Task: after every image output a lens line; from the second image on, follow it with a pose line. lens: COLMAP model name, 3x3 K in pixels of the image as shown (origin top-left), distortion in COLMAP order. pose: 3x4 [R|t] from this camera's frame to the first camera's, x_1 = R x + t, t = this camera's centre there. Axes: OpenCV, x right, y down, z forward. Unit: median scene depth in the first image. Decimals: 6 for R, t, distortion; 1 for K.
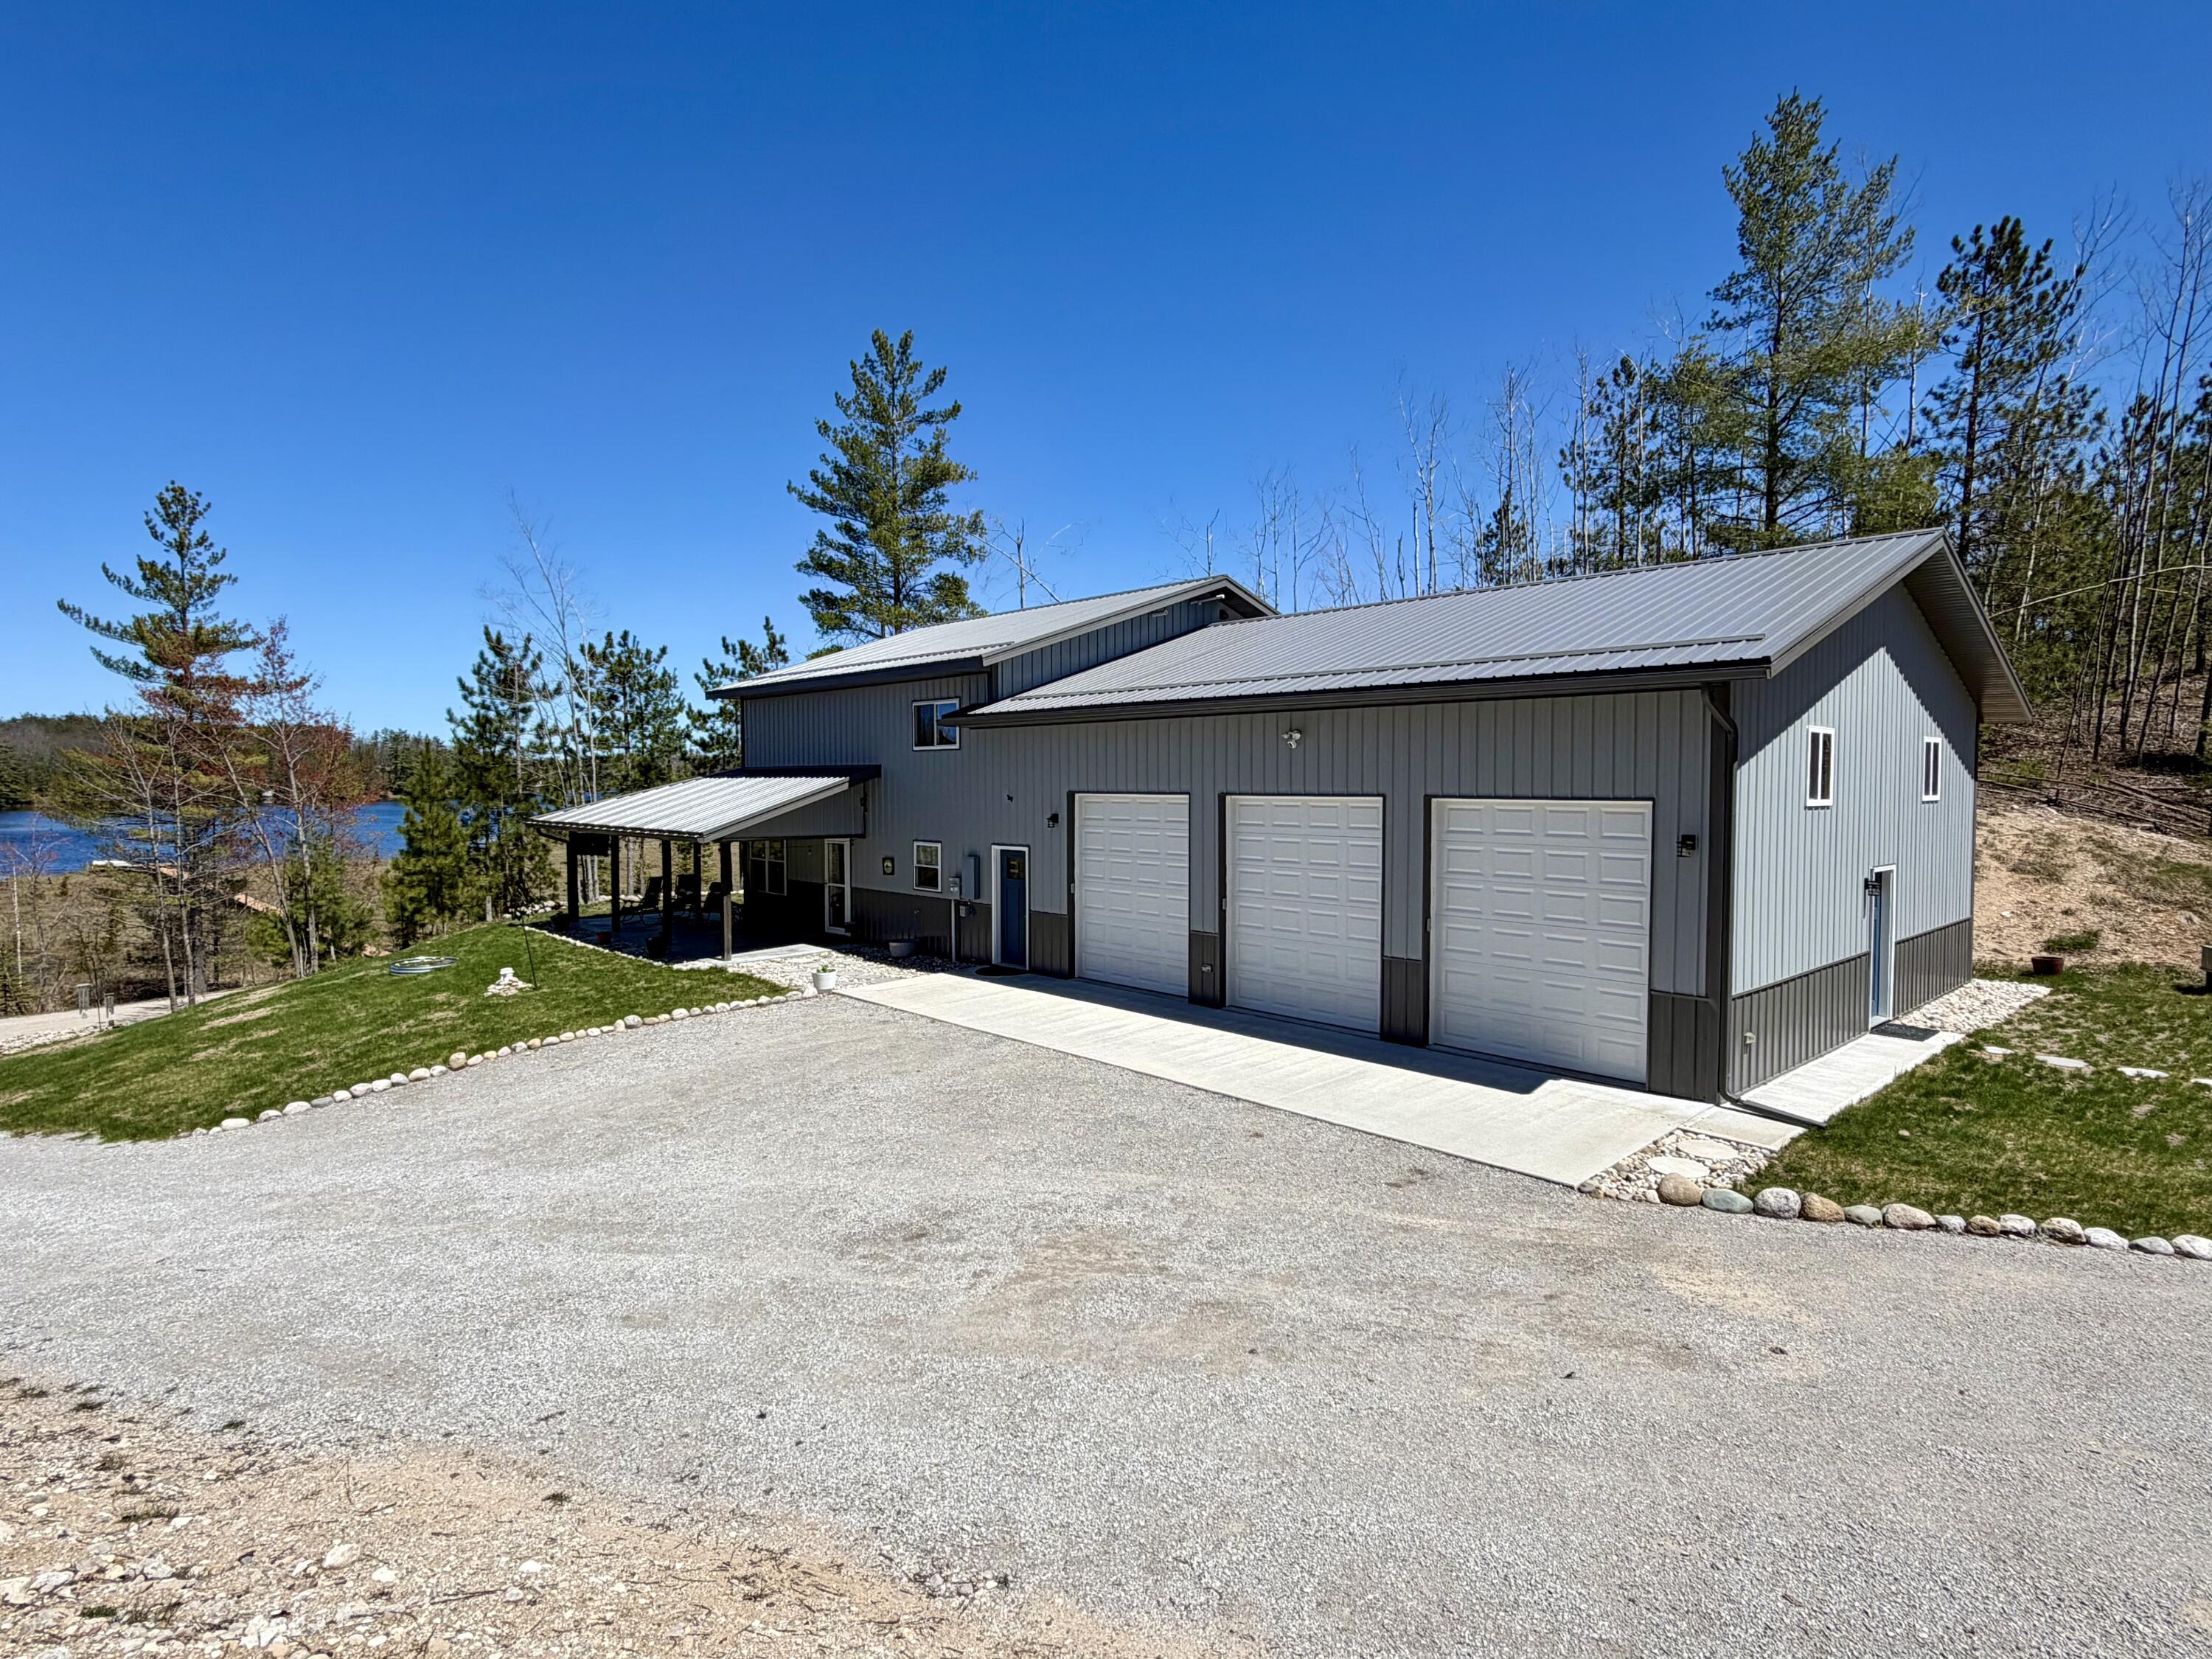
lens RADIAL K [[1168.3, 0, 1106.0], [0, 1168.3, 829.5], [0, 0, 1]] dist [-0.003022, 0.001672]
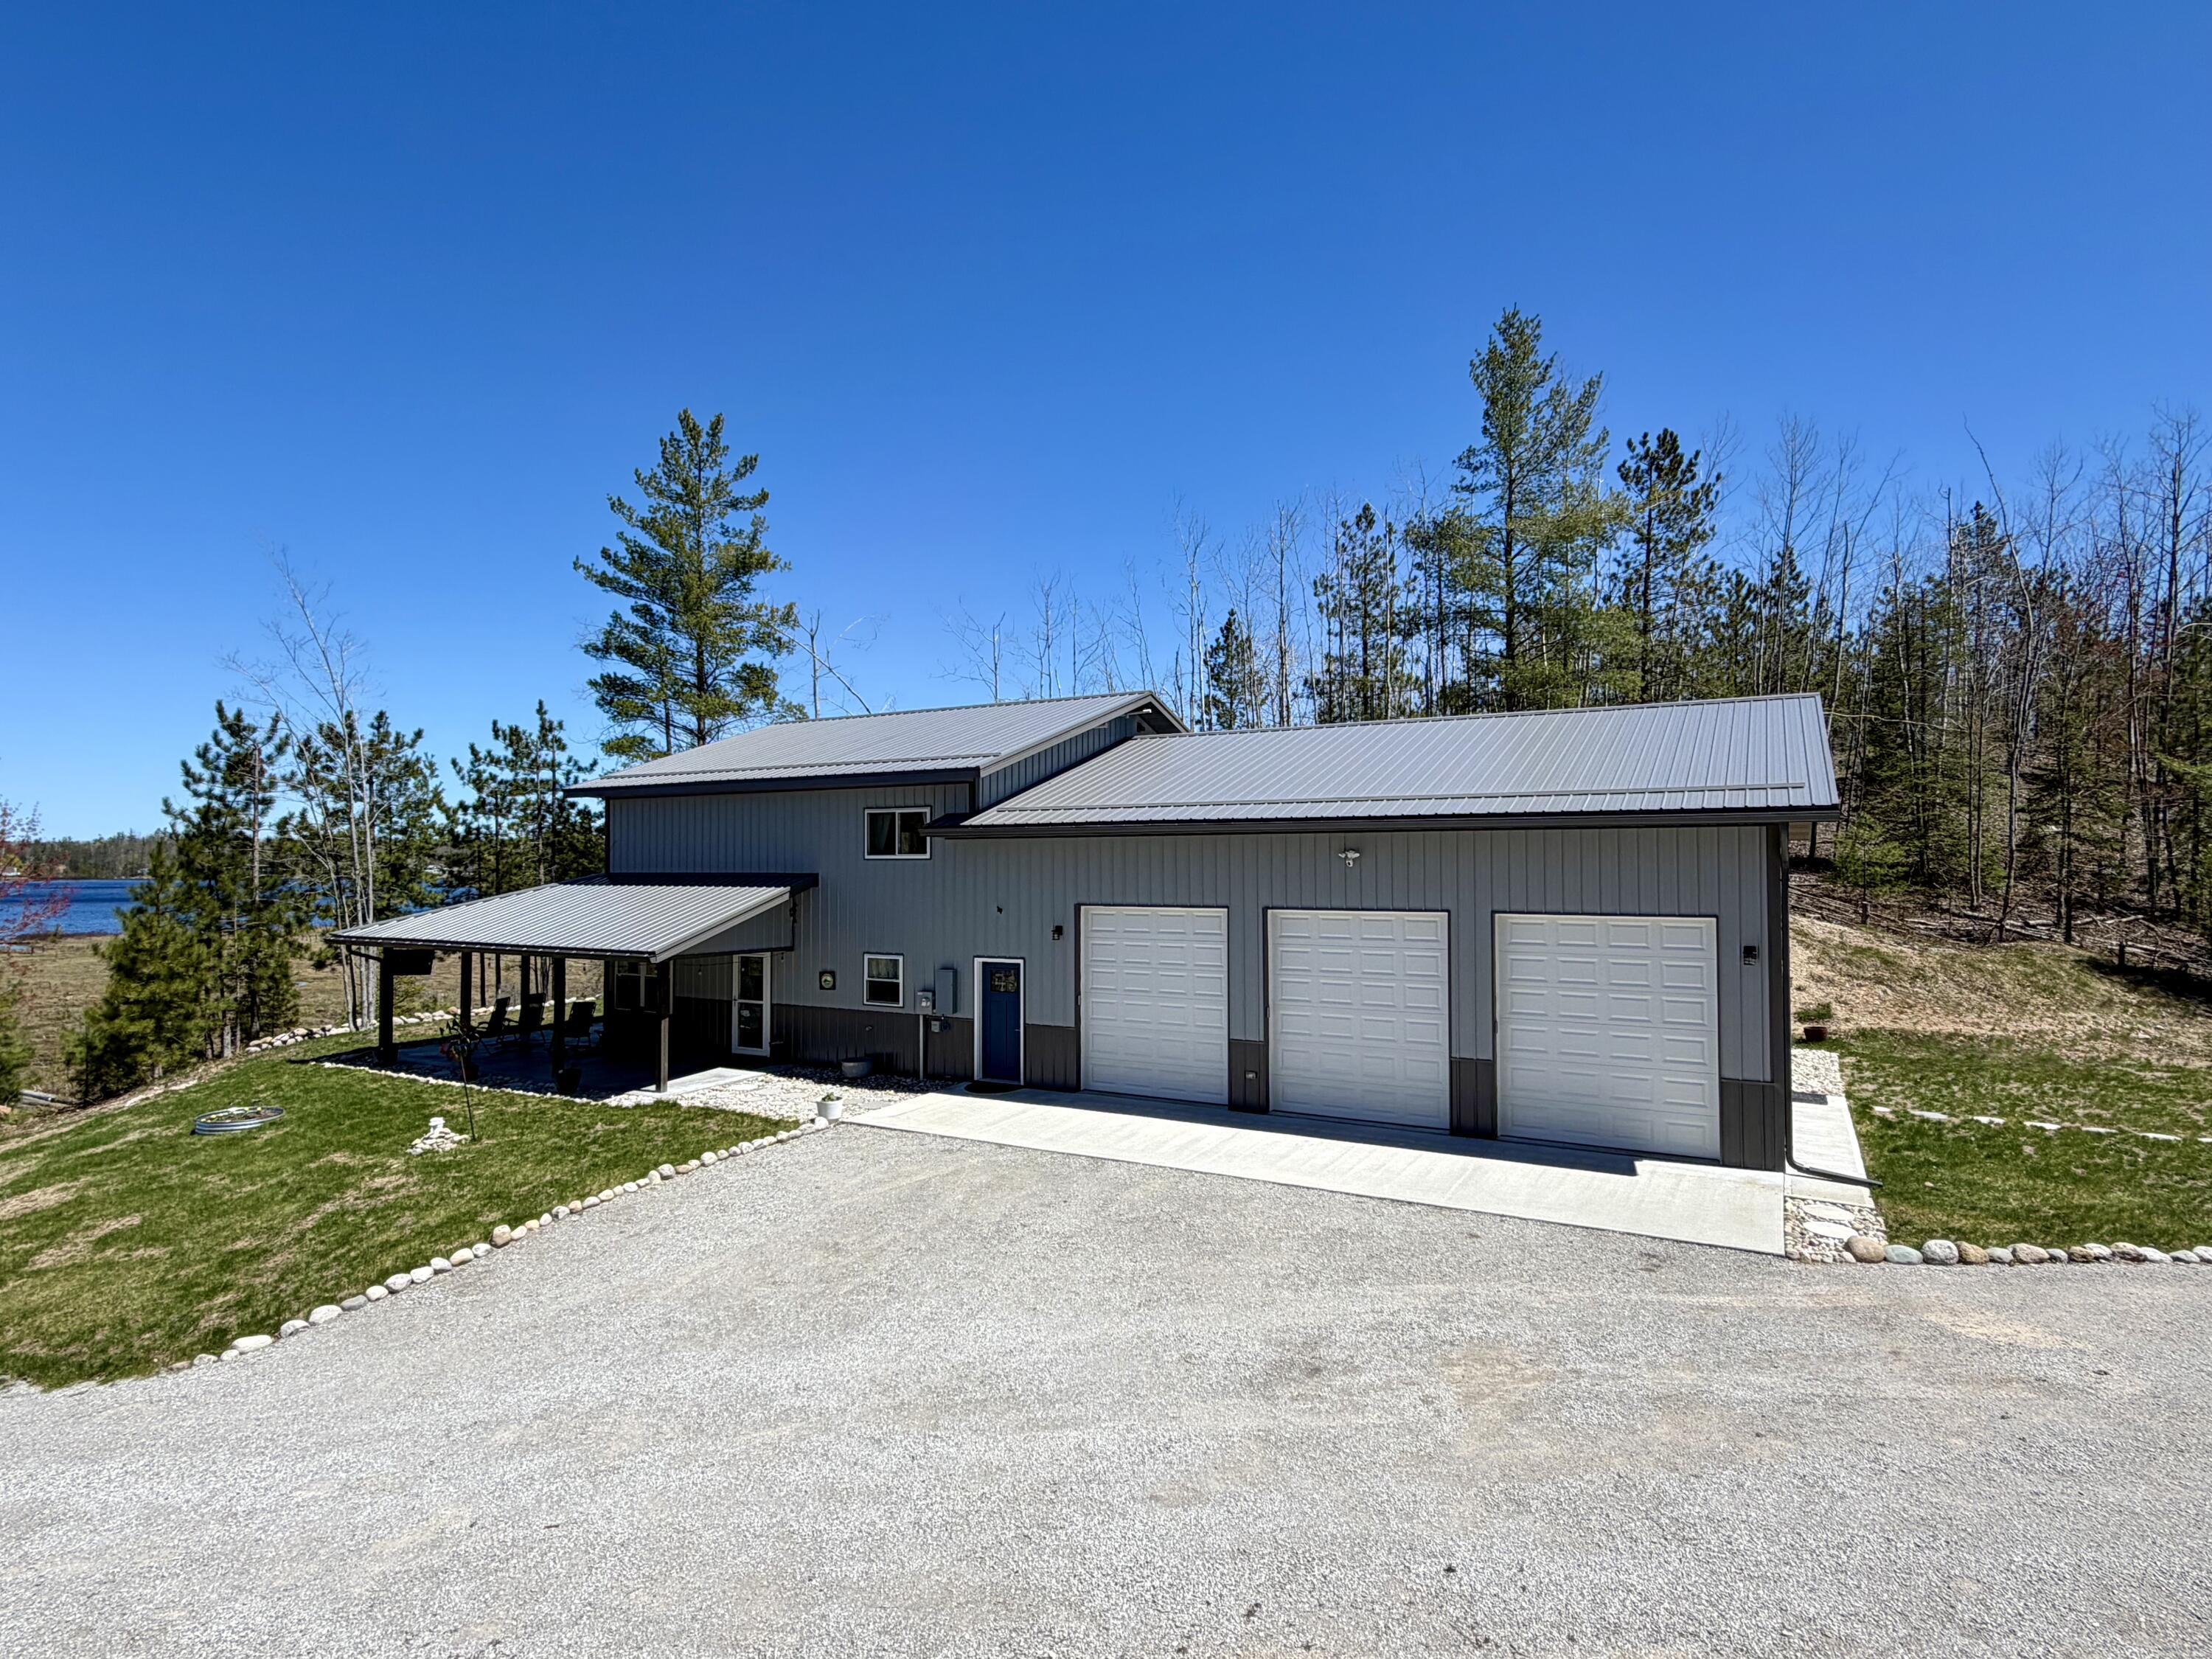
lens RADIAL K [[1168.3, 0, 1106.0], [0, 1168.3, 829.5], [0, 0, 1]] dist [-0.003022, 0.001672]
pose [[0.954485, 0.007757, 0.298158, -0.310474], [0.014144, 0.997360, -0.071228, -0.024639], [-0.297923, 0.072203, 0.951855, 0.027347]]
